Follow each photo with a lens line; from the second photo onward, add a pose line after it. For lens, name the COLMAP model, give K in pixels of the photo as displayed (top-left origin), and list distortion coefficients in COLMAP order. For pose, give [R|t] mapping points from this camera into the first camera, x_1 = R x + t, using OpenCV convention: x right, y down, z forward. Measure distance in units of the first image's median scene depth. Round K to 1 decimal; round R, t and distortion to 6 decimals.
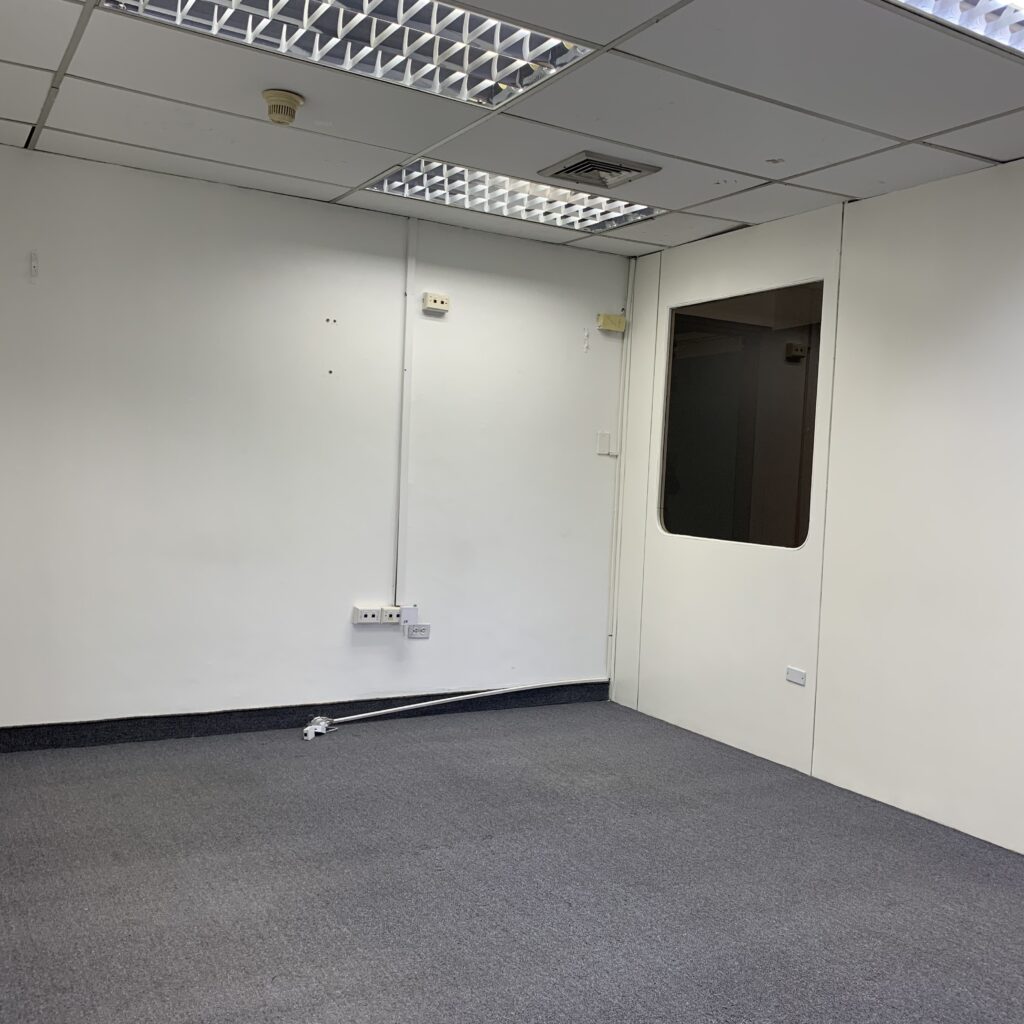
lens RADIAL K [[1045.6, 0, 514.7], [0, 1045.6, 501.4], [0, 0, 1]] dist [0.007816, 0.000000]
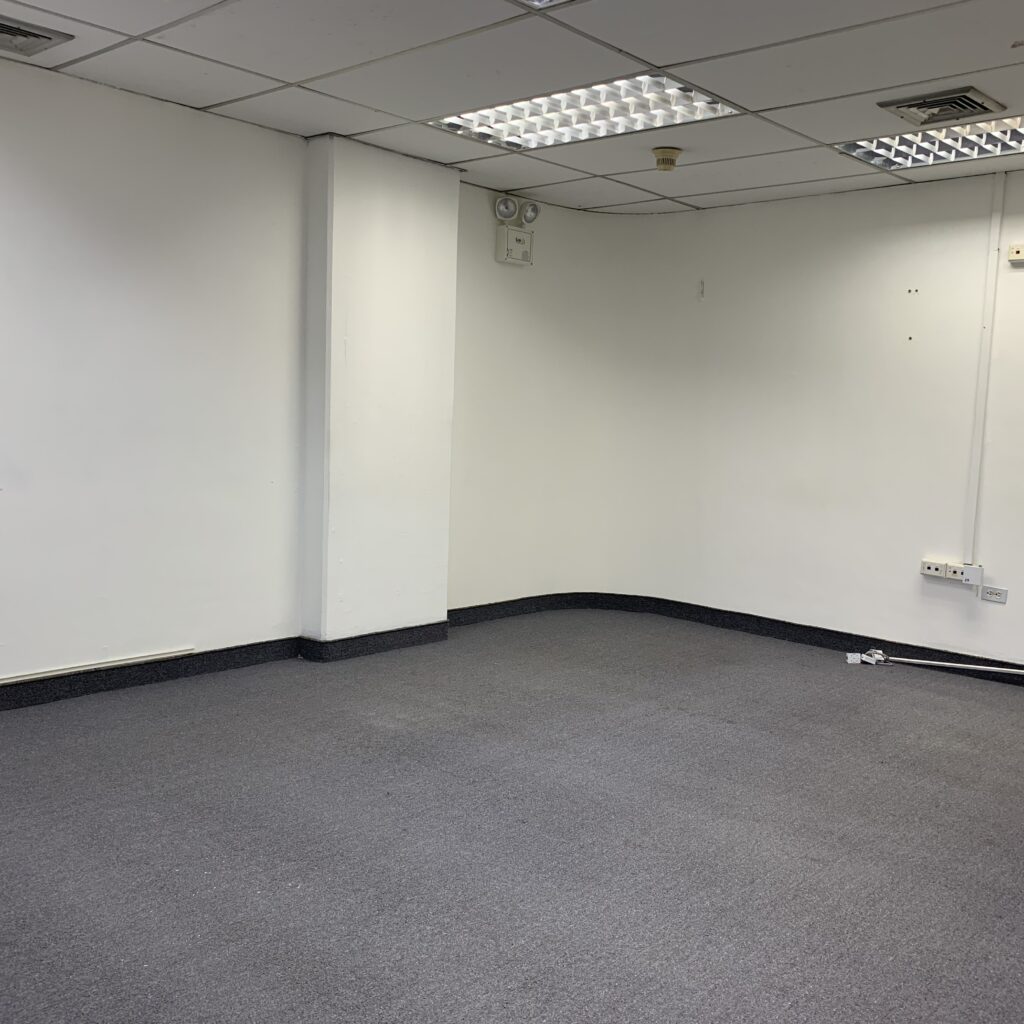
lens RADIAL K [[1045.6, 0, 519.7], [0, 1045.6, 521.2], [0, 0, 1]] dist [0.007816, 0.000000]
pose [[0.291036, 0.065045, -0.954499, 0.744870], [-0.055634, 0.997148, 0.050988, 0.031744], [0.955093, 0.038263, 0.293824, 0.295975]]
